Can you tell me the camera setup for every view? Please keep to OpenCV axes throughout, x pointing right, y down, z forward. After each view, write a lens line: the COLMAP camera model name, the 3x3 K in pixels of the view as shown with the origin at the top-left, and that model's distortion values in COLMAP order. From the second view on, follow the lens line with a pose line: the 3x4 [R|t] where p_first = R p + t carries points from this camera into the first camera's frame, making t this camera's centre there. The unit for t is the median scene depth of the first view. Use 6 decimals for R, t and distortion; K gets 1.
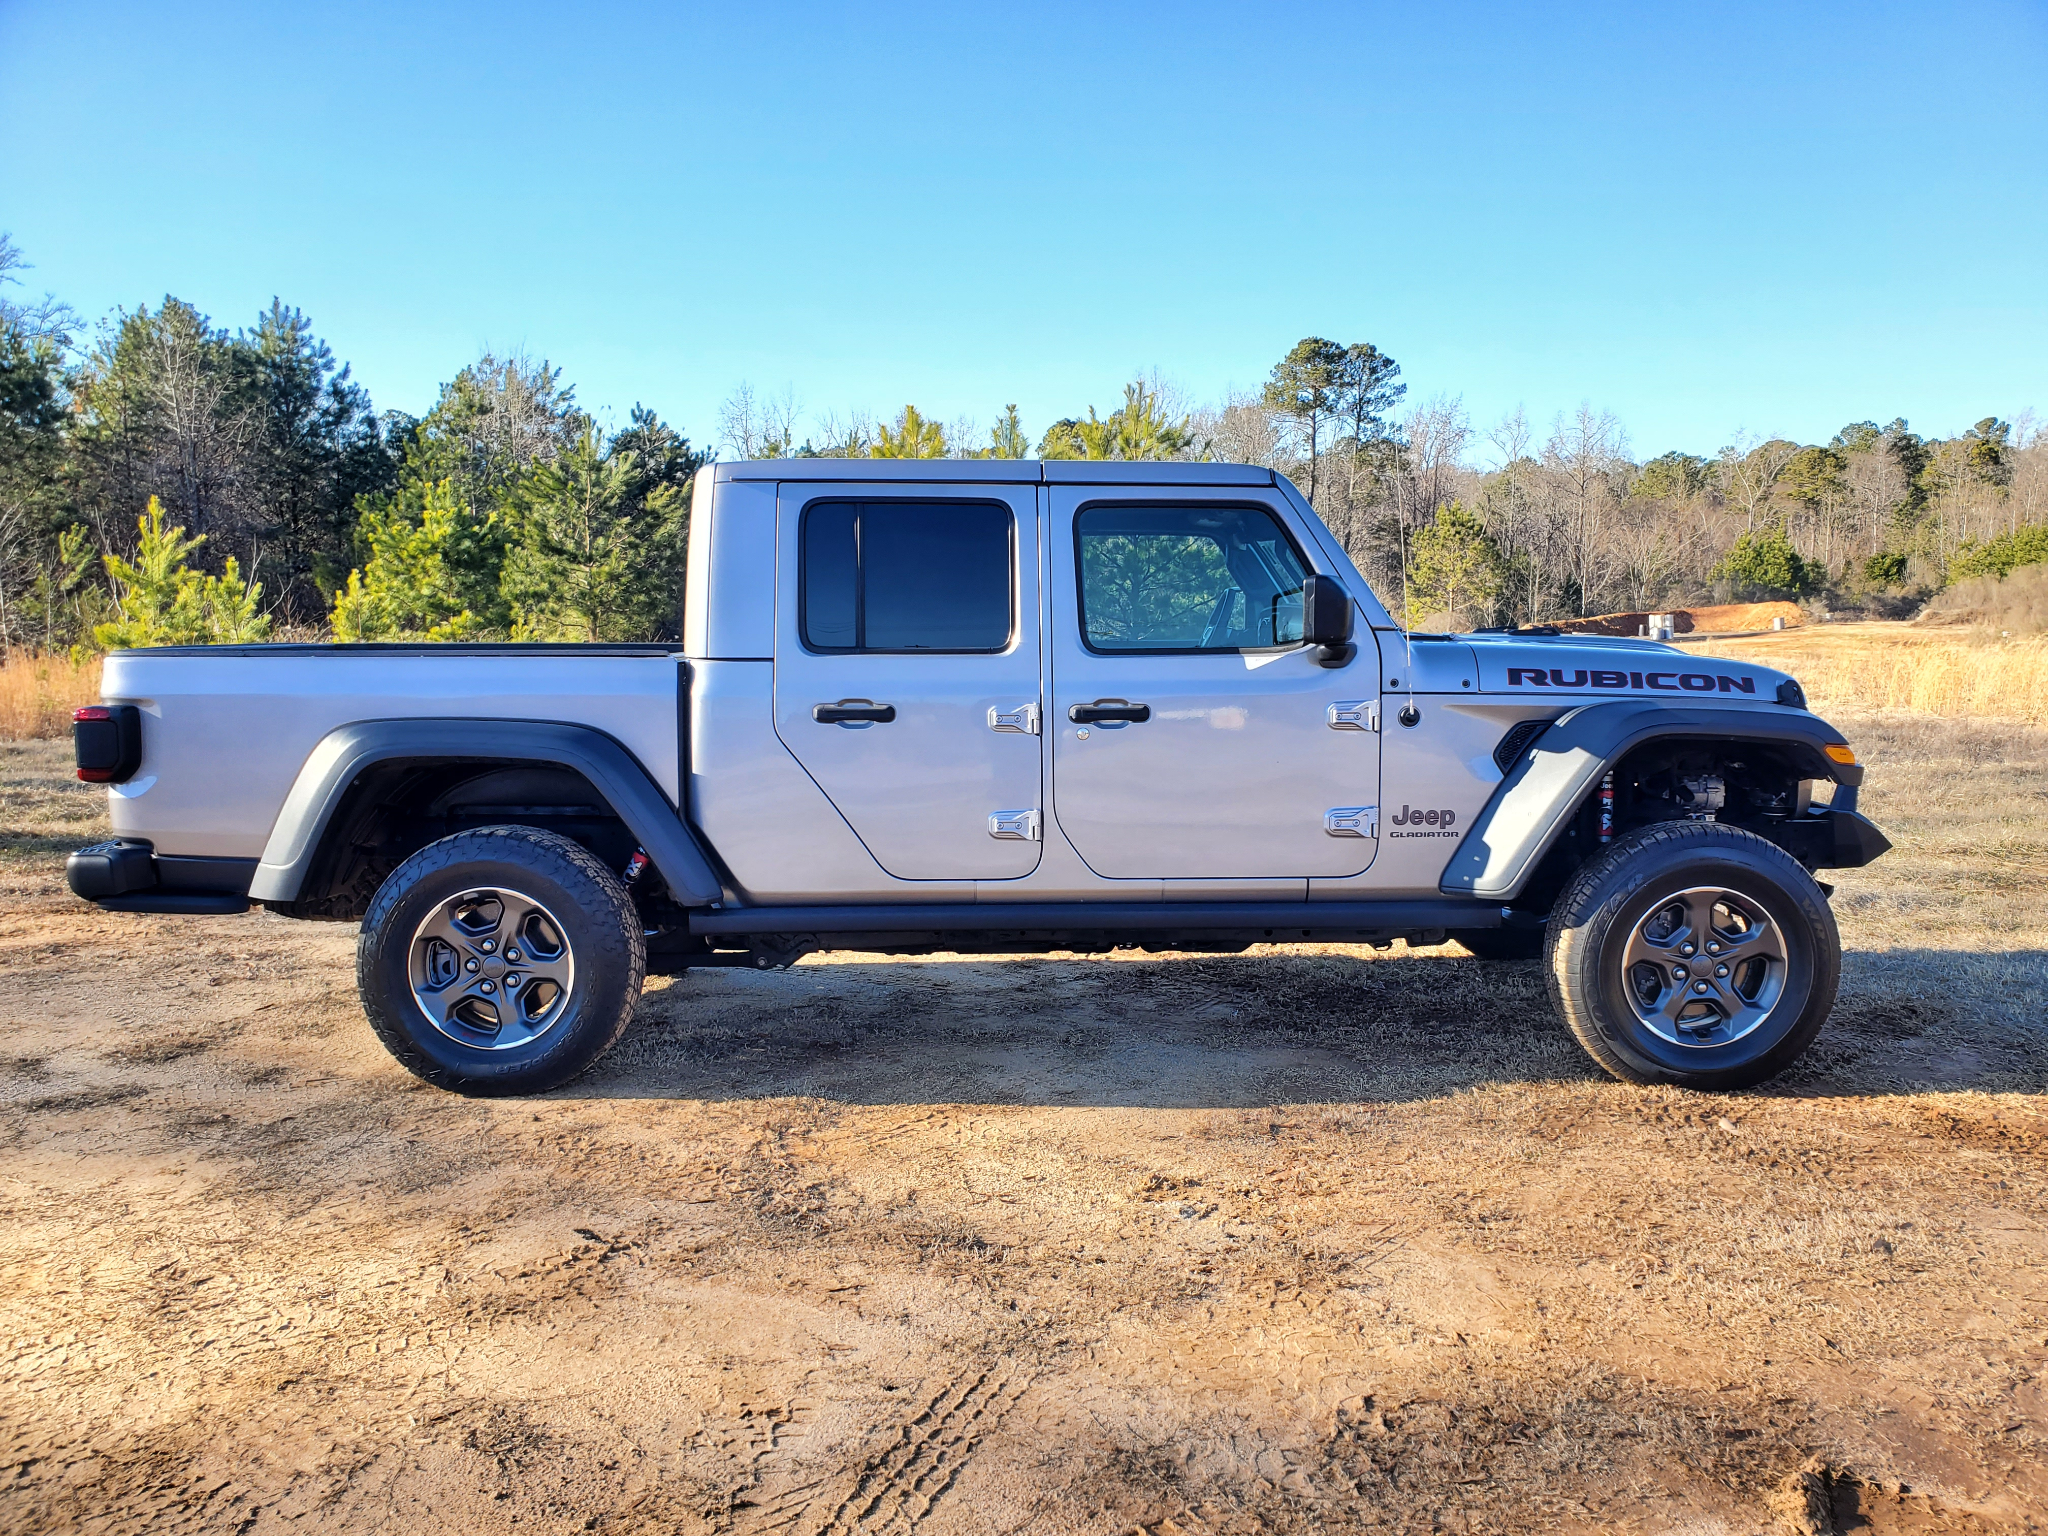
lens RADIAL K [[1558.7, 0, 1024.0], [0, 1558.7, 768.0], [0, 0, 1]] dist [0.028942, 0.003471]
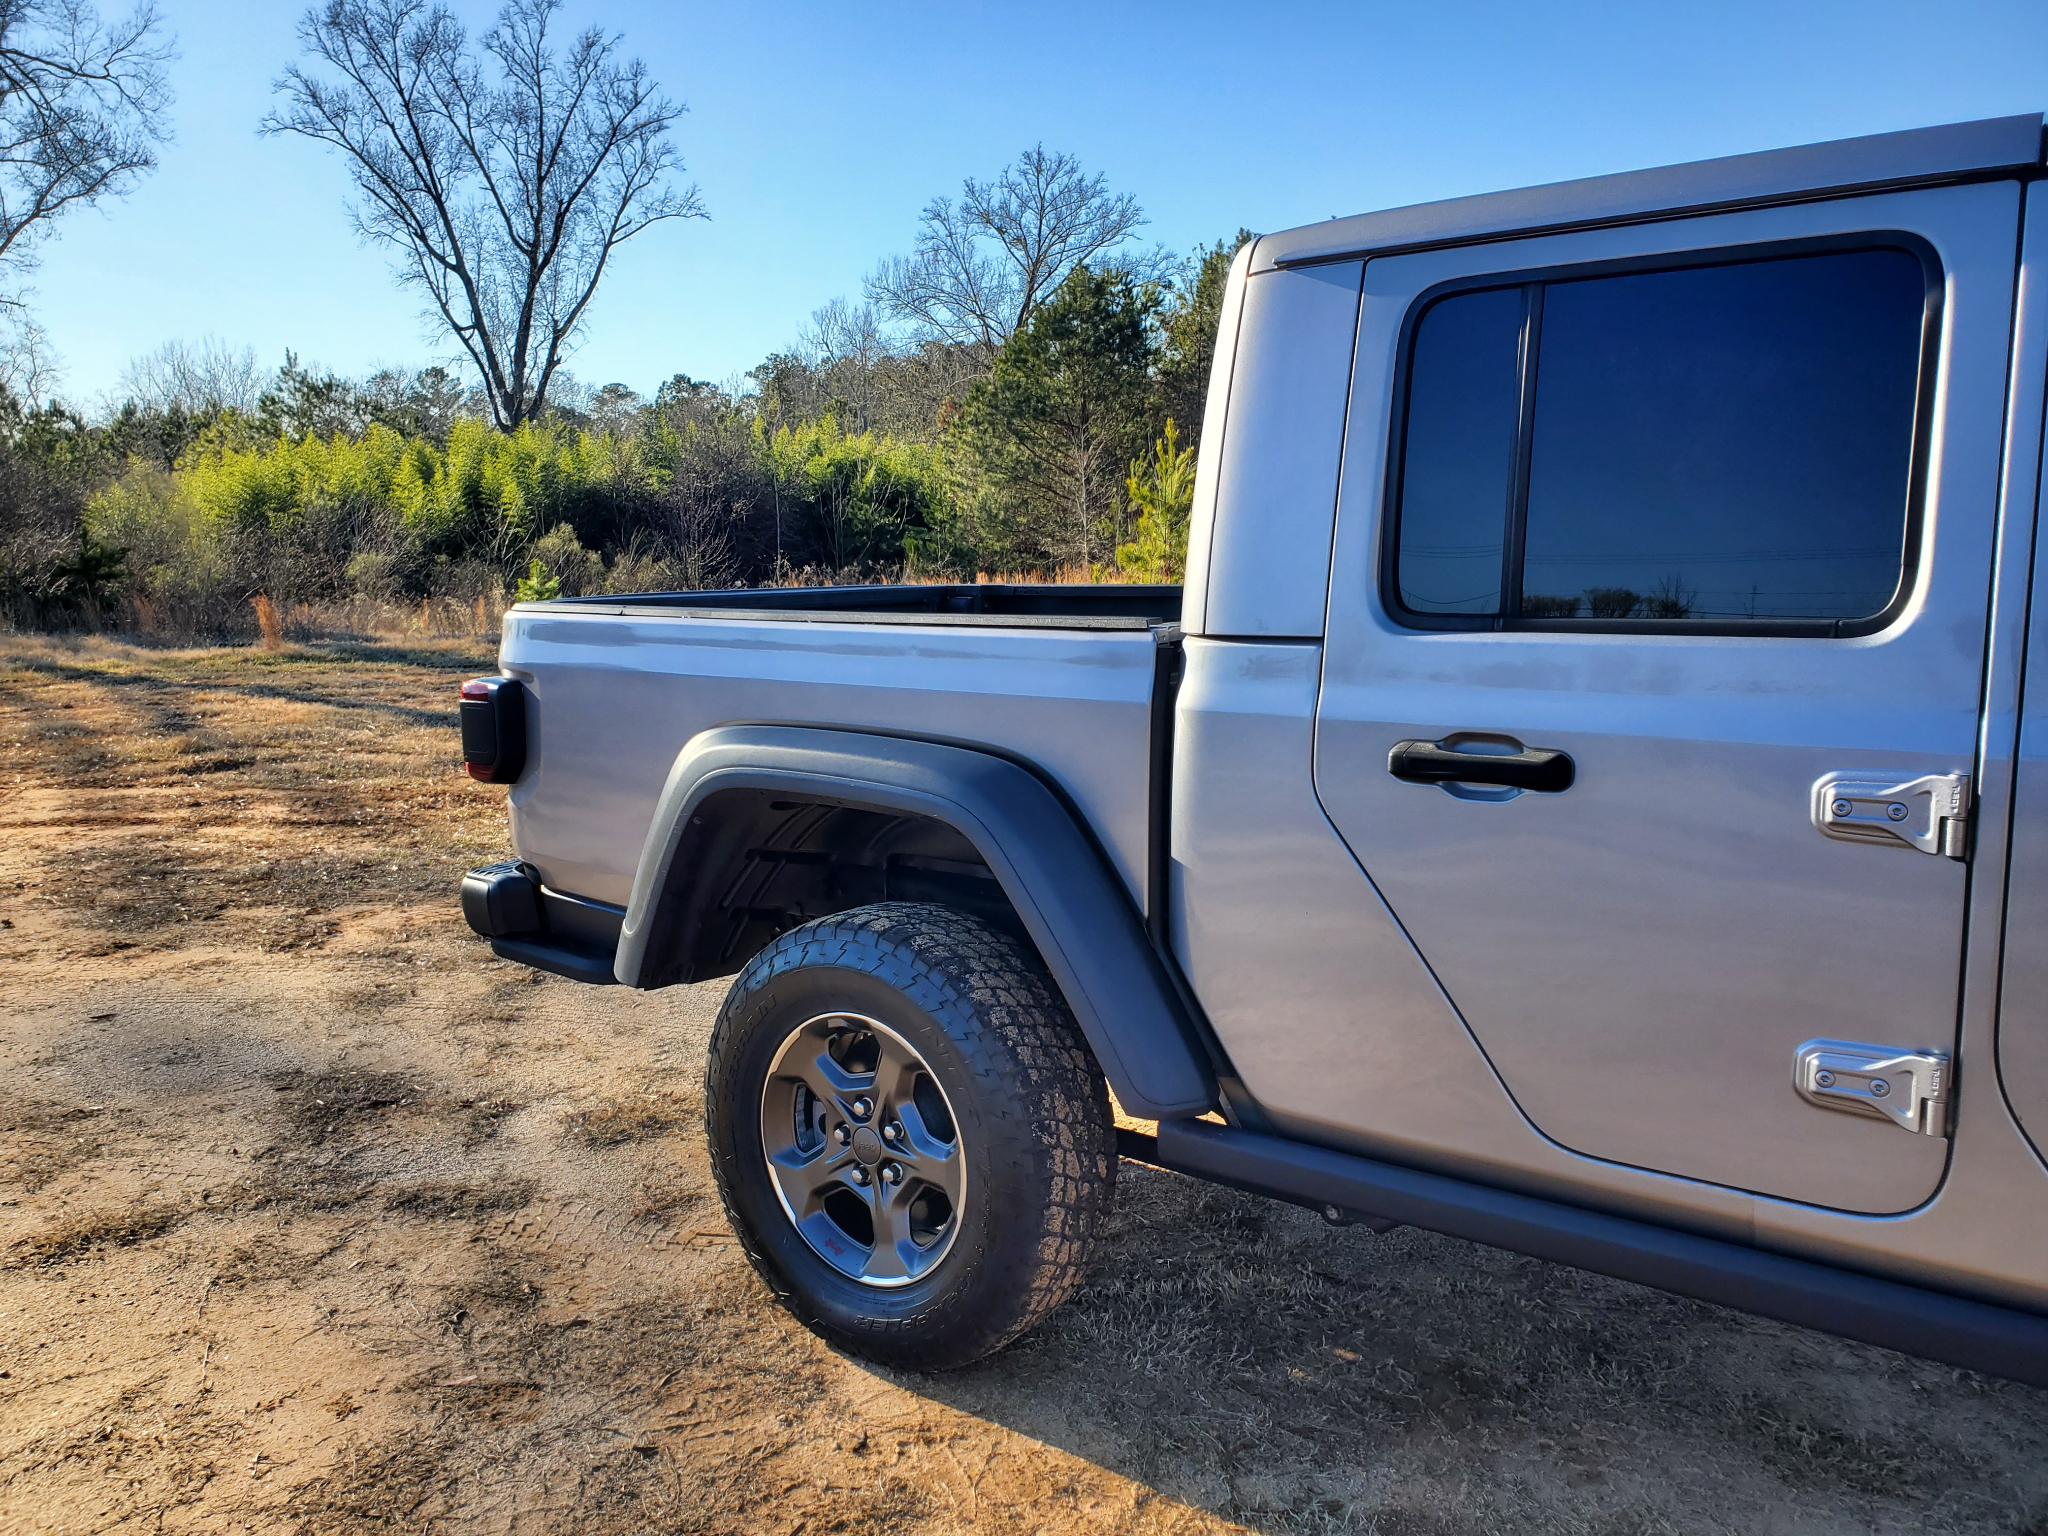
lens RADIAL K [[1558.7, 0, 1024.0], [0, 1558.7, 768.0], [0, 0, 1]] dist [0.028942, 0.003471]
pose [[0.793189, 0.075470, -0.604281, 0.058072], [-0.040291, 0.996621, 0.071582, -0.061041], [0.607641, -0.032431, 0.793550, 0.563495]]
